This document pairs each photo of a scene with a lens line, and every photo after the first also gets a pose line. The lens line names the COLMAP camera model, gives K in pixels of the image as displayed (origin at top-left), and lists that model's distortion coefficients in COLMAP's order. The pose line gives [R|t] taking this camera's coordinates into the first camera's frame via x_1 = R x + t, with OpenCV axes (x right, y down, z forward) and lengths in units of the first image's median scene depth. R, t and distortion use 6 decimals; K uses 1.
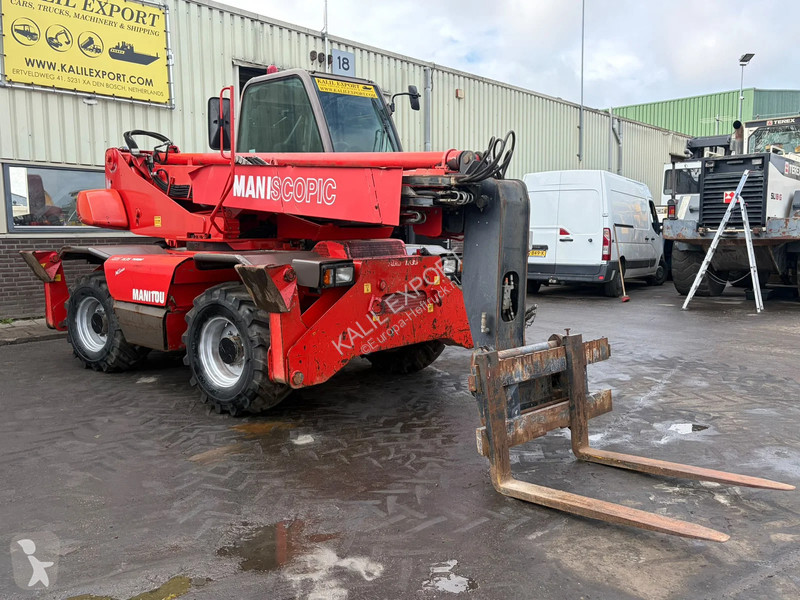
lens RADIAL K [[698.2, 0, 435.8], [0, 698.2, 293.9], [0, 0, 1]] dist [0.067268, -0.047946]
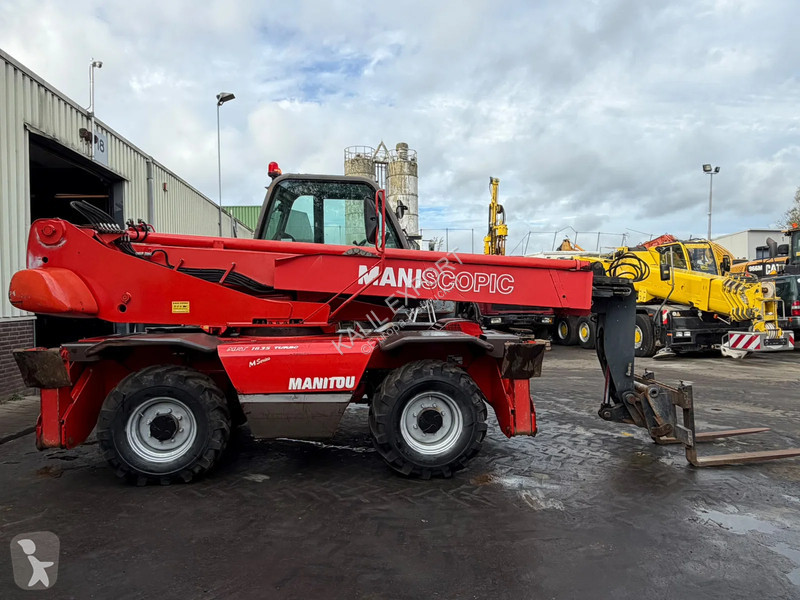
lens RADIAL K [[558.5, 0, 399.5], [0, 558.5, 299.0], [0, 0, 1]] dist [-0.004804, 0.001722]
pose [[0.674247, -0.001675, 0.738504, -0.940861], [0.074747, 0.995017, -0.065986, -0.056392], [-0.734714, 0.099692, 0.671012, 0.392729]]
